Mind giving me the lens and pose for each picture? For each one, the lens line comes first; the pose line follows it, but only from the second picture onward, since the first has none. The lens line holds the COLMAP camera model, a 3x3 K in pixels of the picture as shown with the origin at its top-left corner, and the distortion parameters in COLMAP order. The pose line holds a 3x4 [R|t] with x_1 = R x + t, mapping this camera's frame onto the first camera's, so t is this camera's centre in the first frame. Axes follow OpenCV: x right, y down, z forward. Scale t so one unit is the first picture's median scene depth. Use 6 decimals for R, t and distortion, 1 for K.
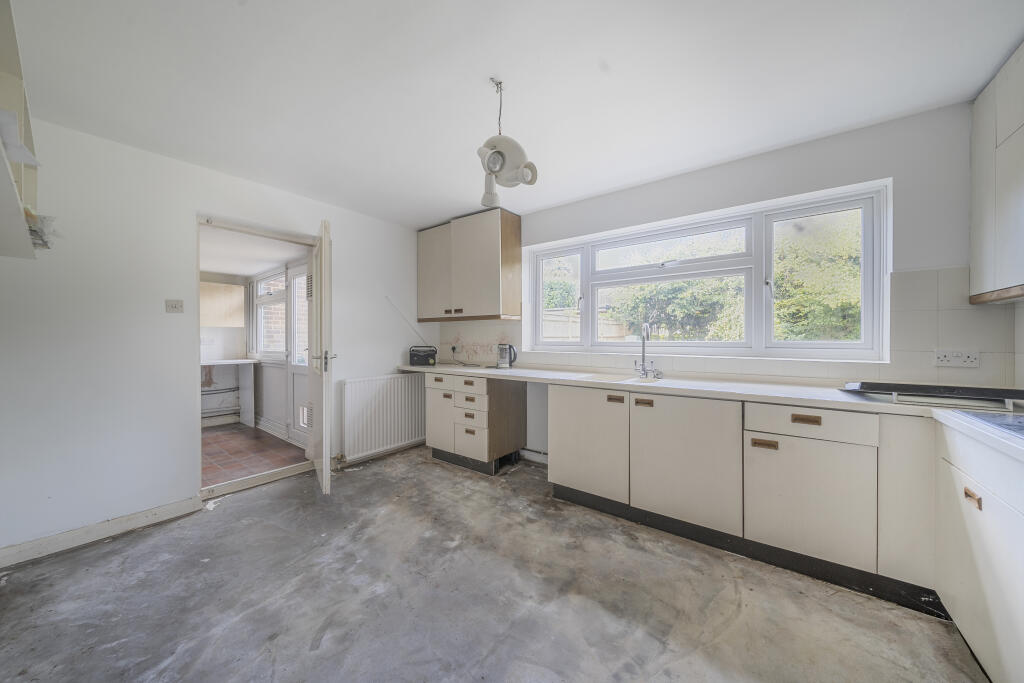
lens RADIAL K [[346.1, 0, 513.6], [0, 346.1, 340.1], [0, 0, 1]] dist [-0.007020, -0.000060]
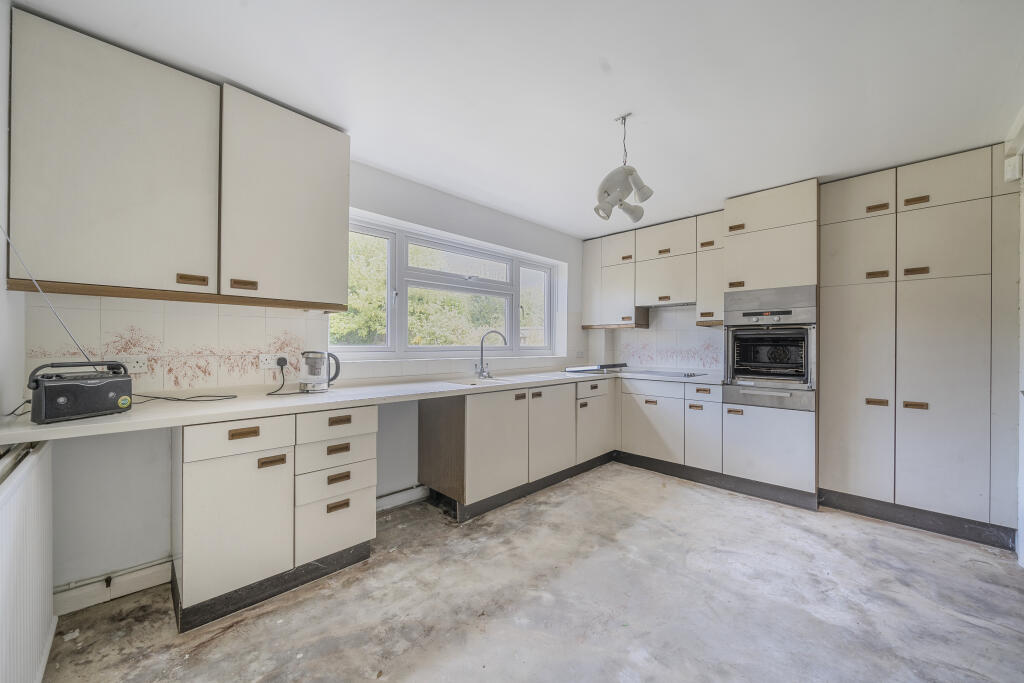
lens RADIAL K [[375.1, 0, 513.0], [0, 375.1, 344.3], [0, 0, 1]] dist [-0.002955, -0.000195]
pose [[0.147268, -0.000422, 0.989097, -0.885105], [-0.002627, 0.999996, 0.000818, -0.003481], [-0.989093, -0.002718, 0.147266, 0.796277]]
